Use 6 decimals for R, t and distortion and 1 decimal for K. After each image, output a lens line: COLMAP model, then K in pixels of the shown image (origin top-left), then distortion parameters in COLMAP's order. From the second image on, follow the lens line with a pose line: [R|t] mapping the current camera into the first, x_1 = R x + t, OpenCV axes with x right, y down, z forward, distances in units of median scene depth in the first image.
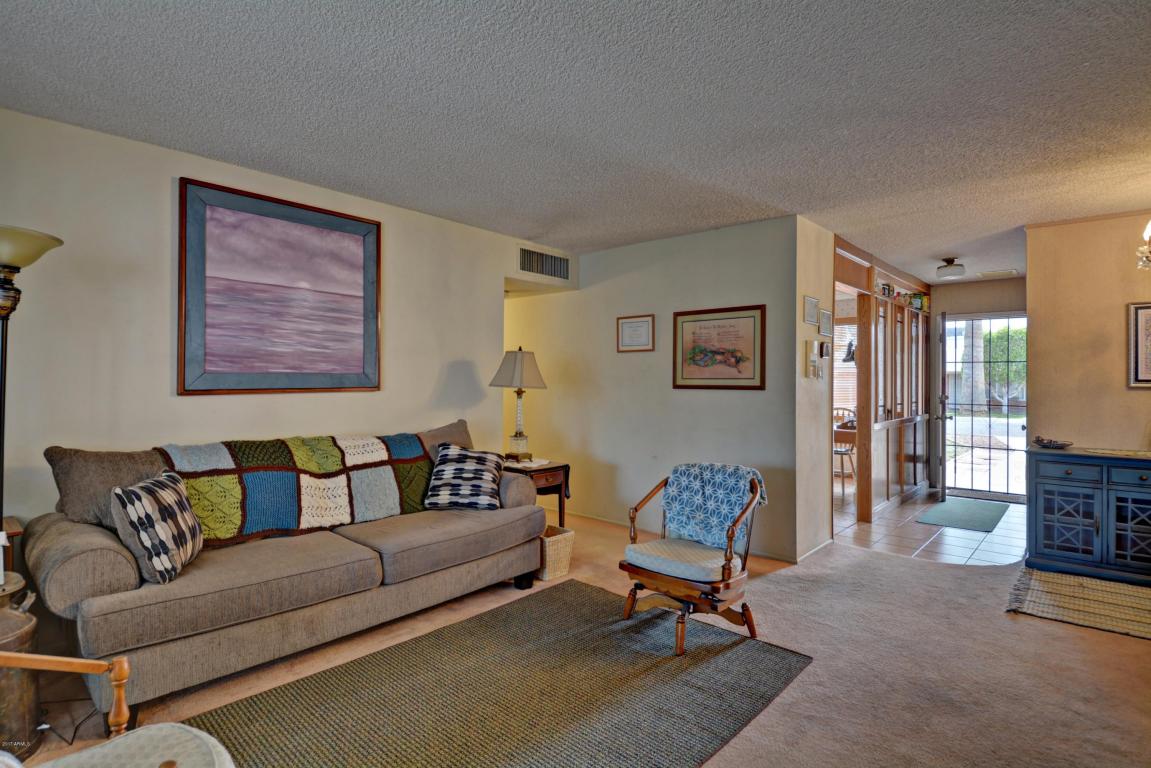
lens RADIAL K [[630.8, 0, 575.5], [0, 630.8, 384.0], [0, 0, 1]] dist [0.000296, 0.000059]
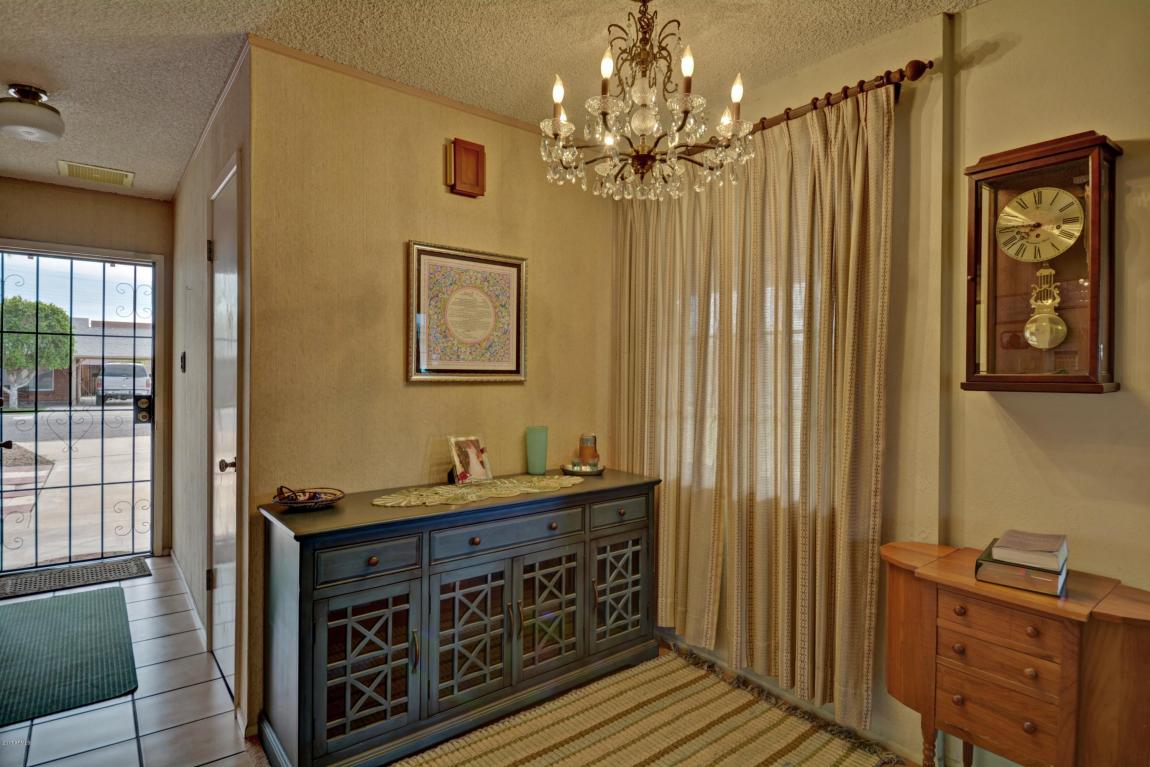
lens RADIAL K [[601.6, 0, 575.0], [0, 601.6, 383.5], [0, 0, 1]] dist [0.049852, -0.041835]
pose [[0.203616, -0.008807, 0.979011, 0.354797], [-0.009821, 0.999891, 0.011038, -0.001152], [-0.979001, -0.011862, 0.203508, 0.745254]]
